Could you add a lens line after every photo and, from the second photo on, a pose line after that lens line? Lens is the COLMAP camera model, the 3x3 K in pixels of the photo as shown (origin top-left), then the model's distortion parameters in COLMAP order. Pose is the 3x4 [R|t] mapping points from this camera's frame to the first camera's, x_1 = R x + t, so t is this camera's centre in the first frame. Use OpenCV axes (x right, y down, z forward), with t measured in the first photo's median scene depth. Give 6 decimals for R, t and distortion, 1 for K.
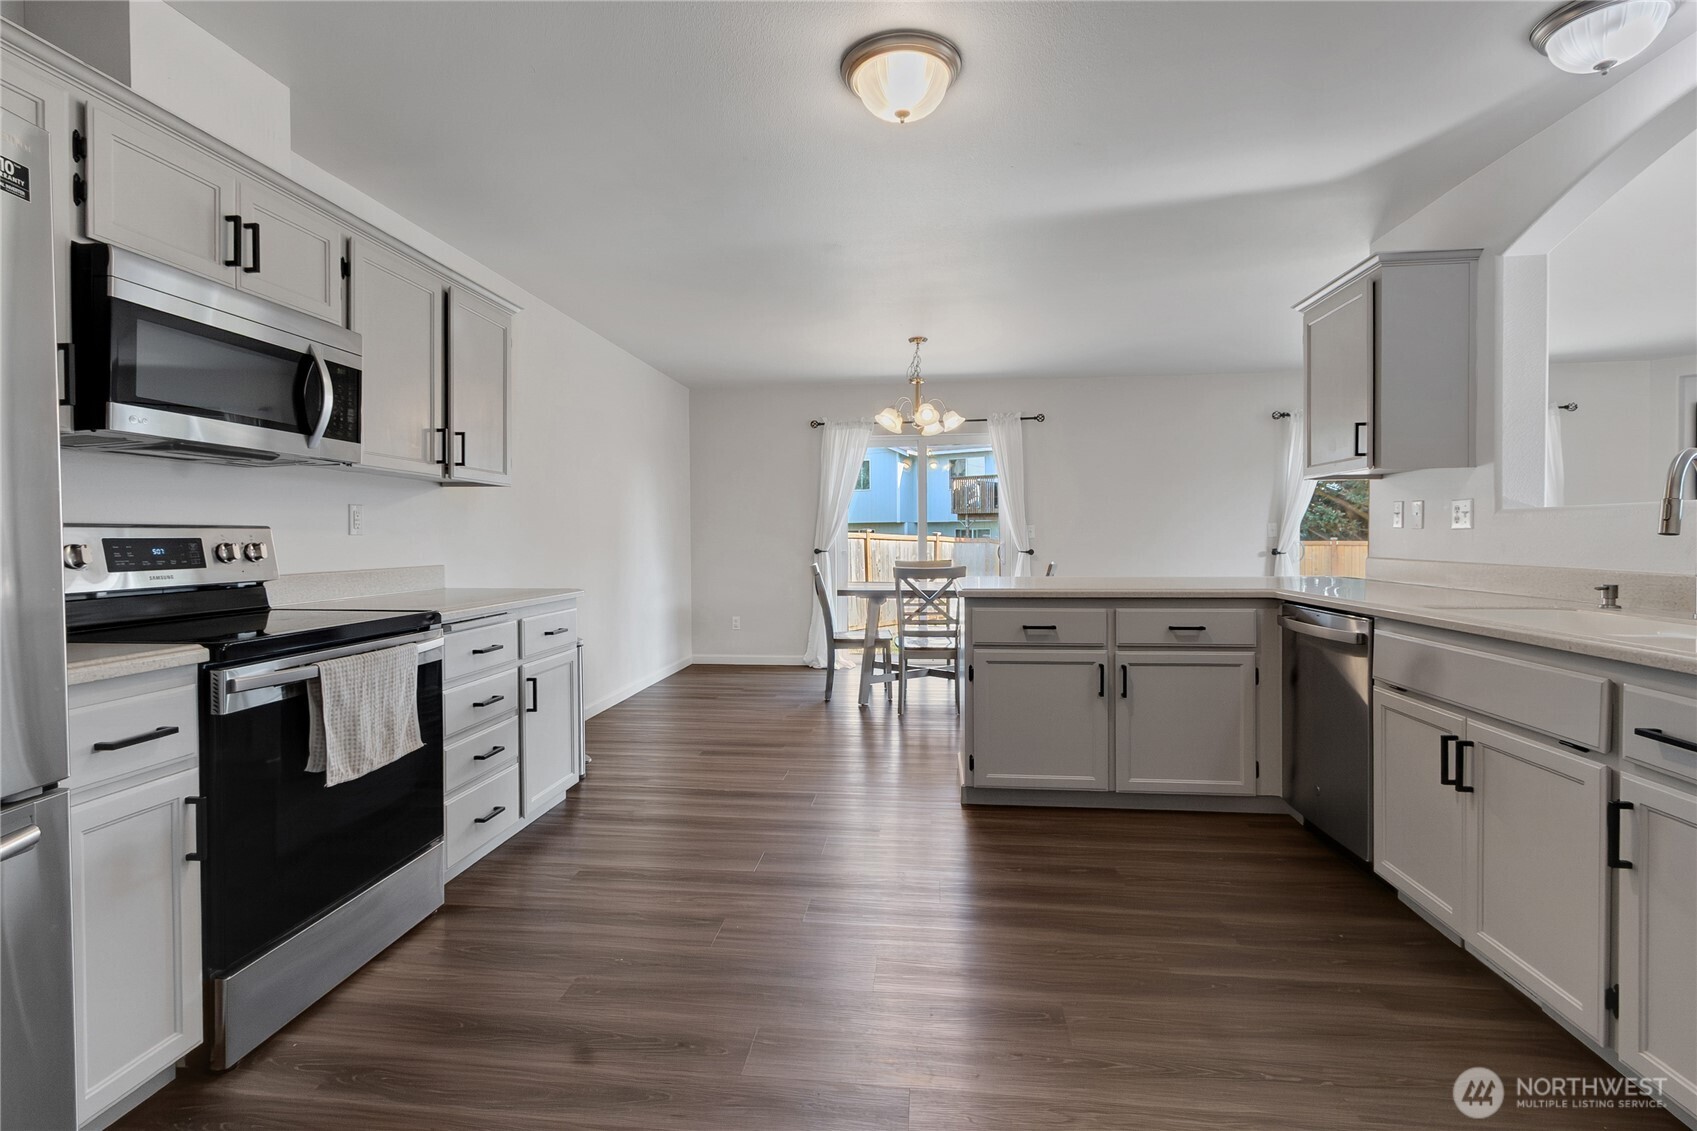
lens RADIAL K [[788.1, 0, 837.1], [0, 788.1, 548.7], [0, 0, 1]] dist [0.002782, 0.000802]
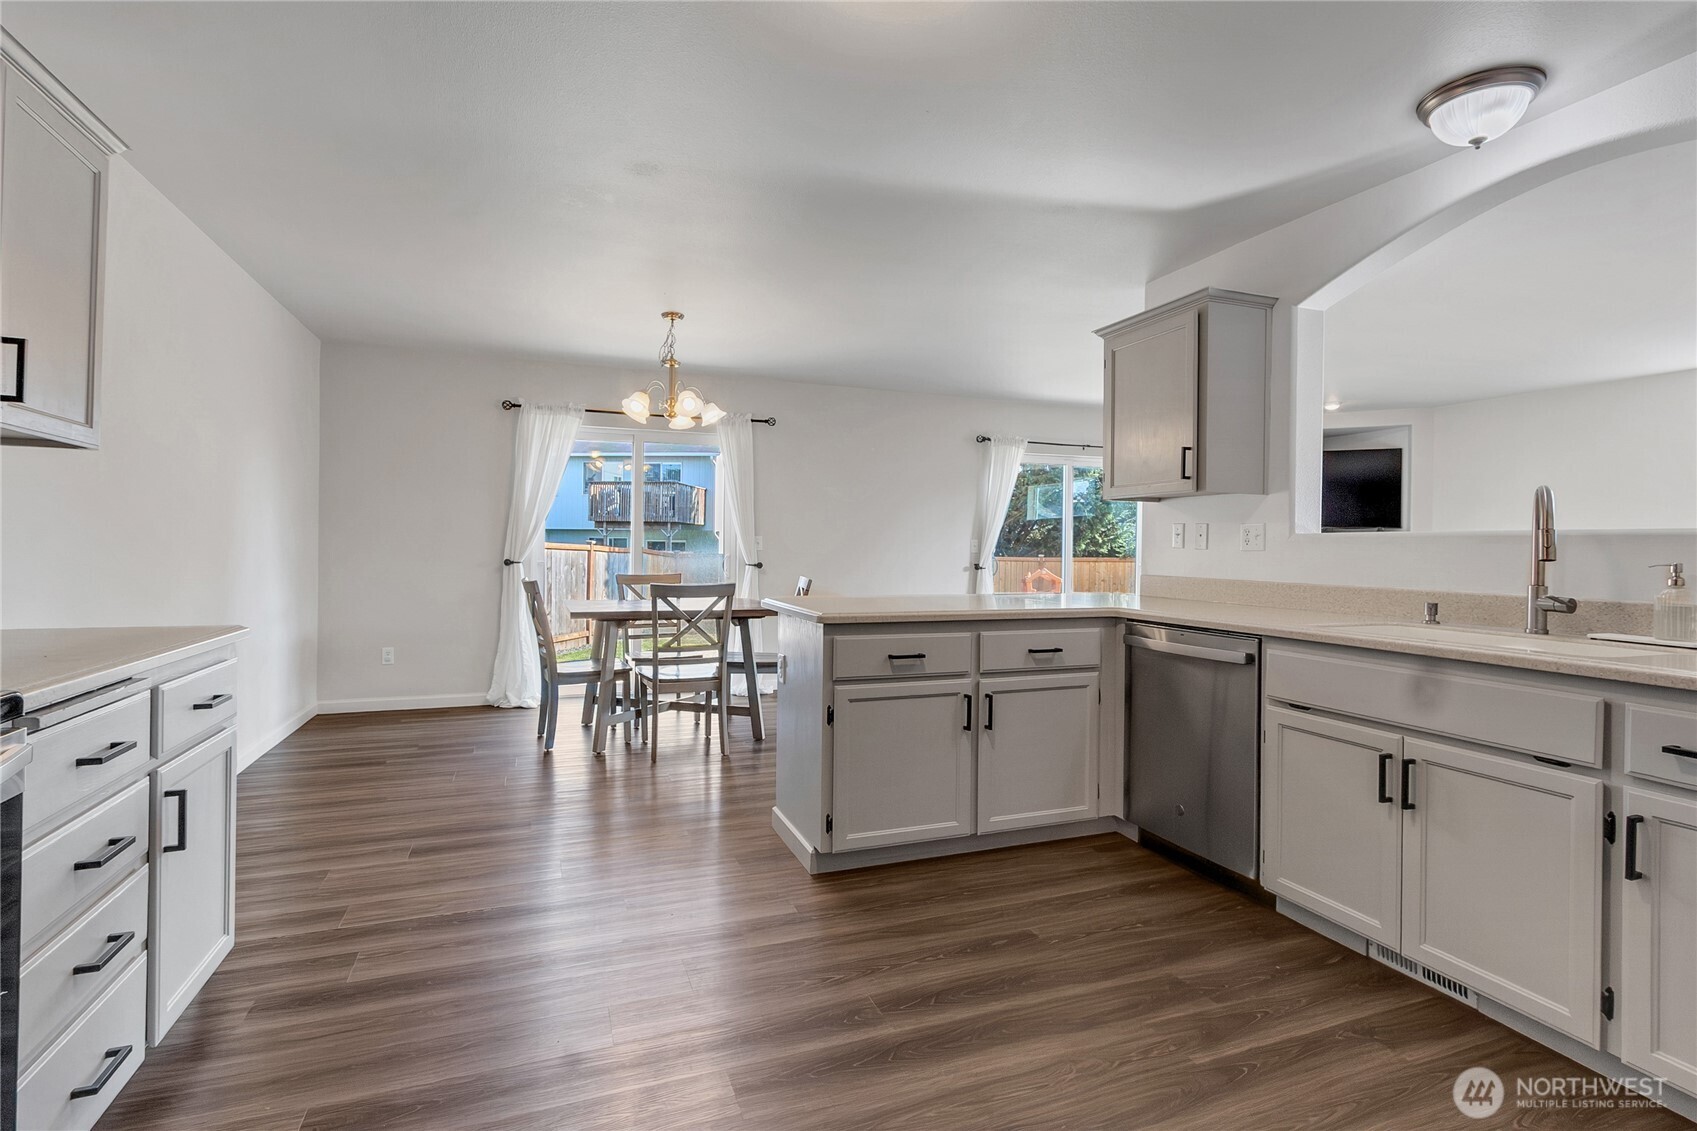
lens RADIAL K [[800.3, 0, 838.1], [0, 800.3, 546.0], [0, 0, 1]] dist [0.001997, 0.000504]
pose [[0.889774, 0.017653, 0.456061, -0.215339], [-0.010443, 0.999778, -0.018324, -0.004165], [-0.456283, 0.011541, 0.889760, 0.255544]]
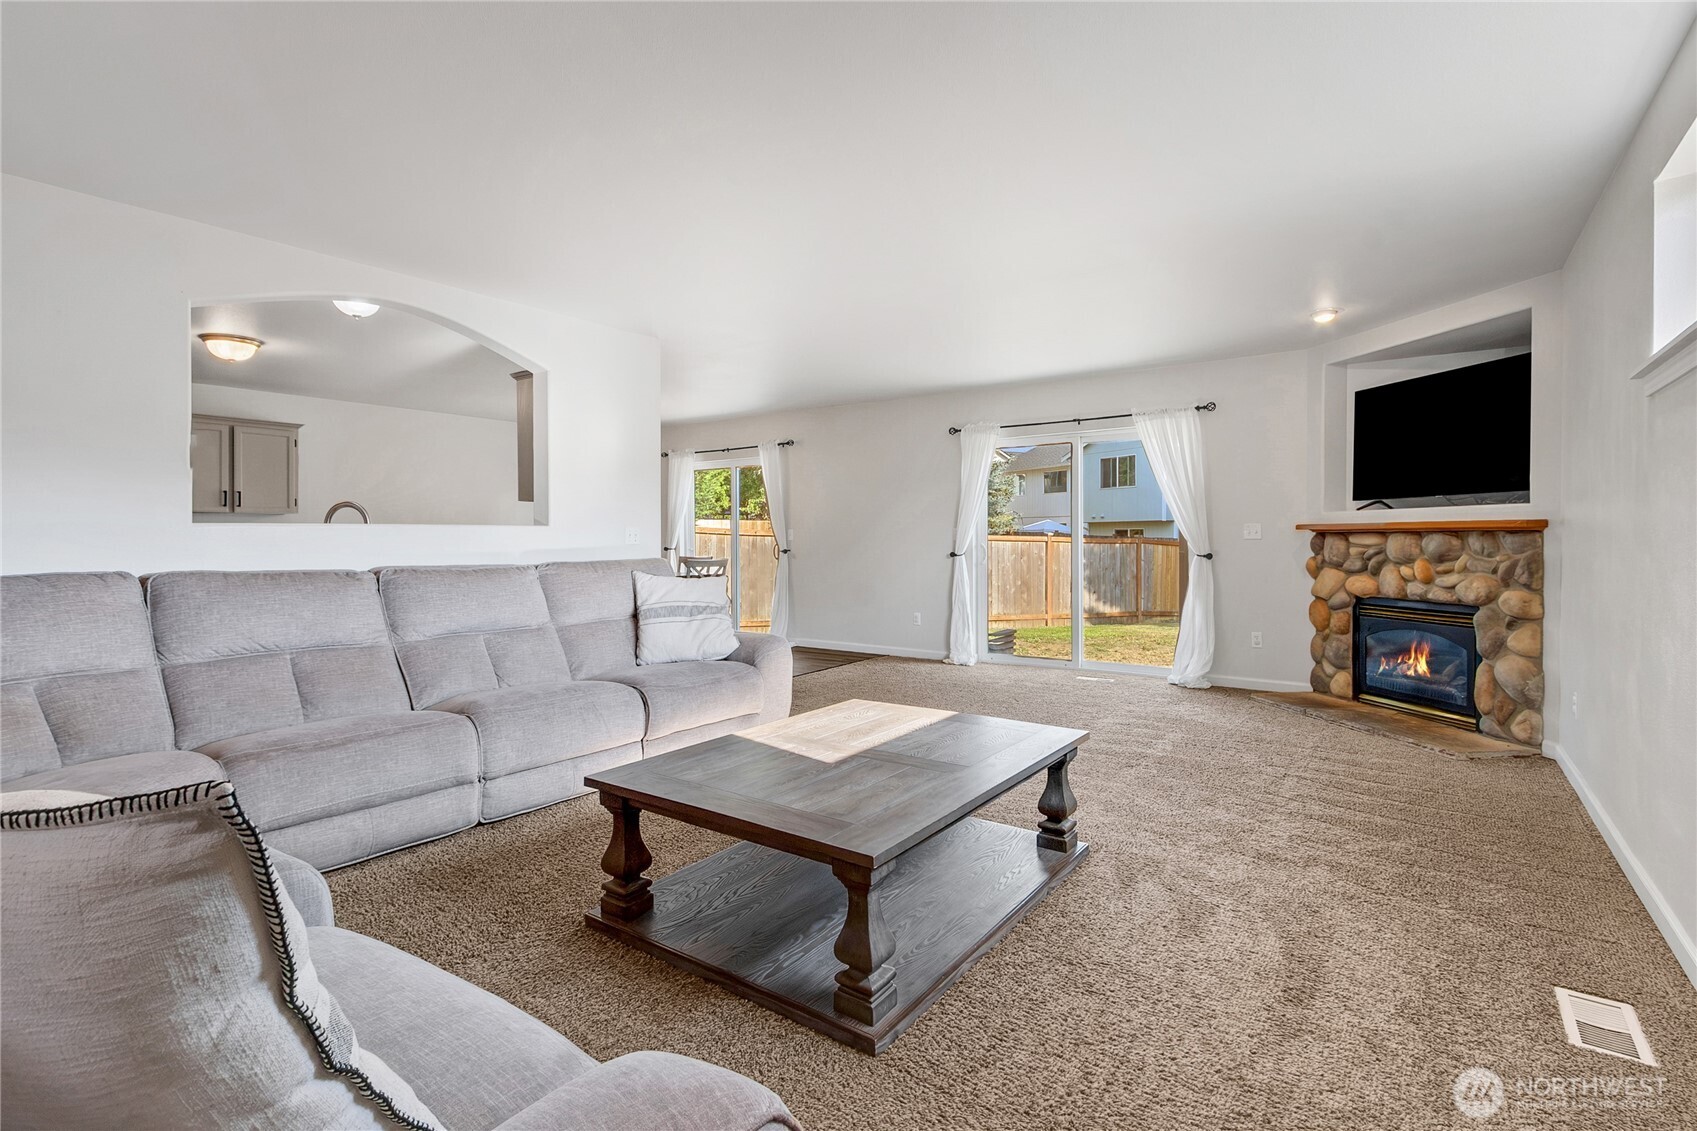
lens RADIAL K [[799.2, 0, 843.2], [0, 799.2, 548.4], [0, 0, 1]] dist [0.003365, 0.000257]
pose [[0.876303, 0.009667, -0.481664, 1.978033], [-0.010505, 0.999944, 0.000958, -0.008158], [0.481647, 0.004221, 0.876355, -0.130867]]
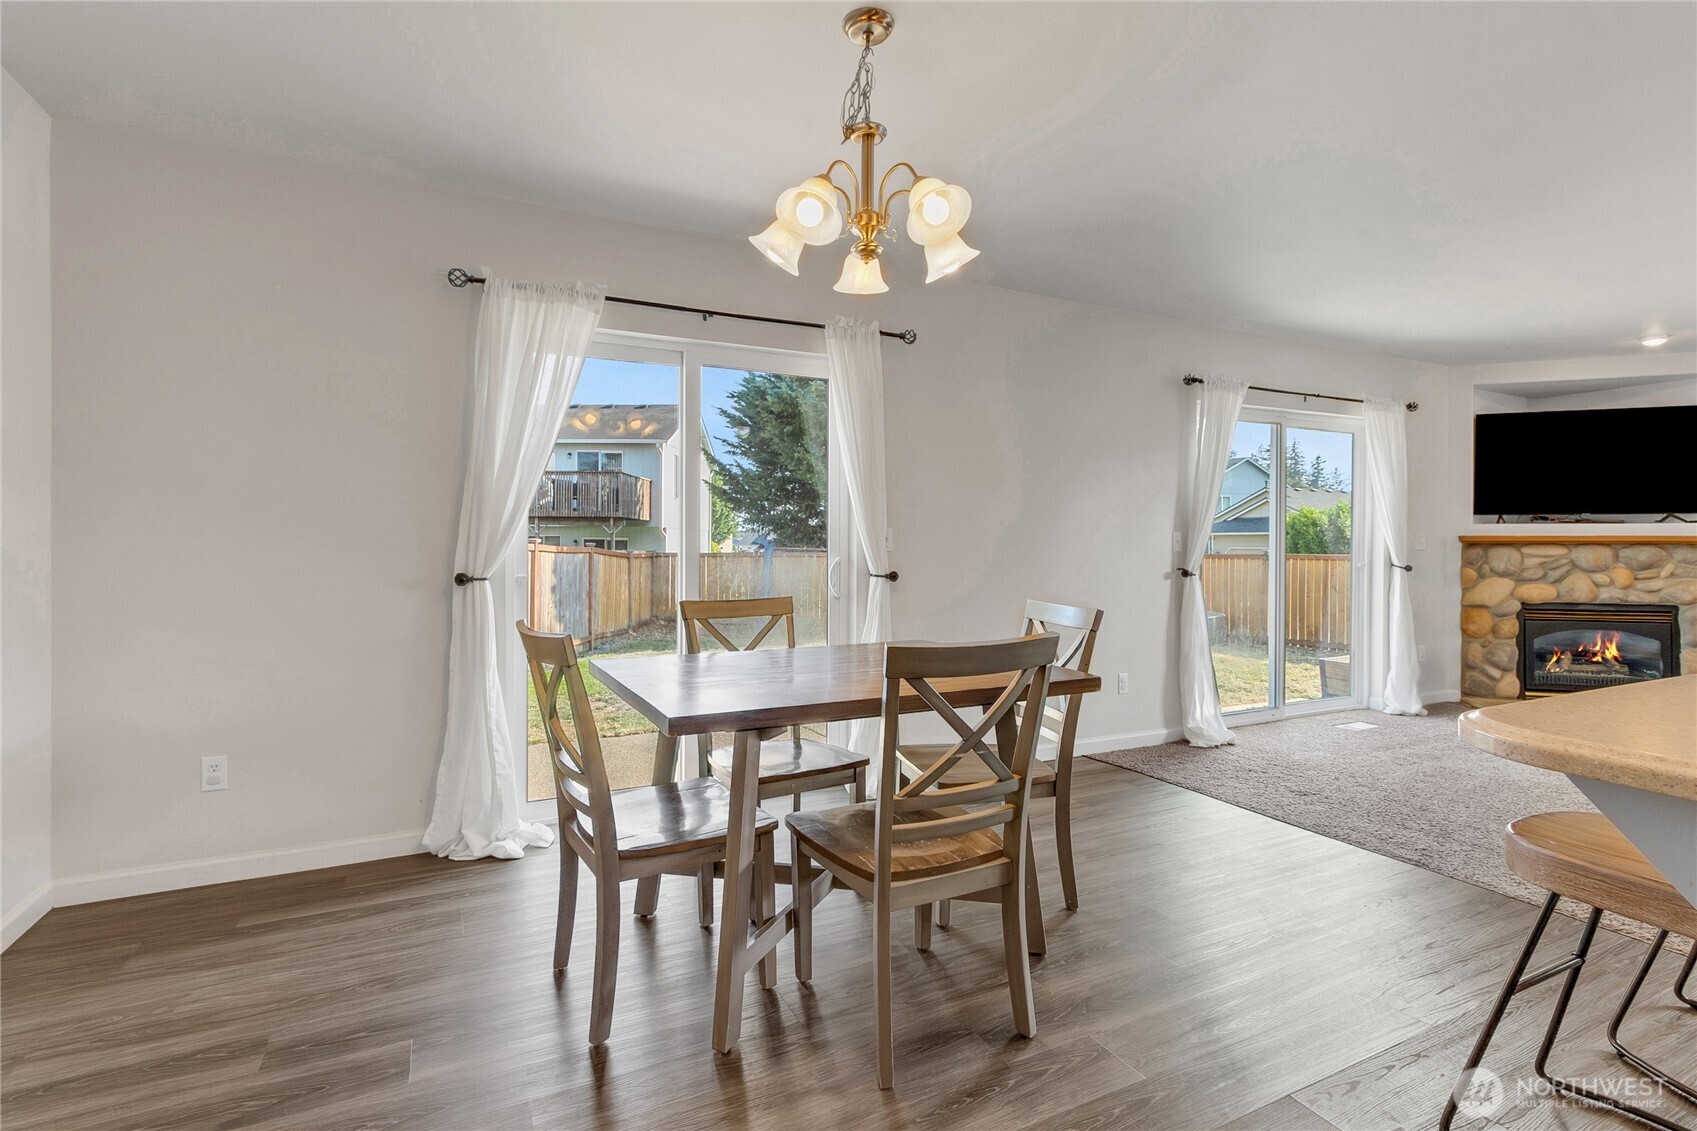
lens RADIAL K [[799.2, 0, 843.2], [0, 799.2, 548.4], [0, 0, 1]] dist [0.003365, 0.000257]
pose [[0.840337, 0.006722, 0.542023, -0.188339], [-0.000757, 0.999937, -0.011228, -0.019198], [-0.542064, 0.009025, 0.840289, 1.157123]]
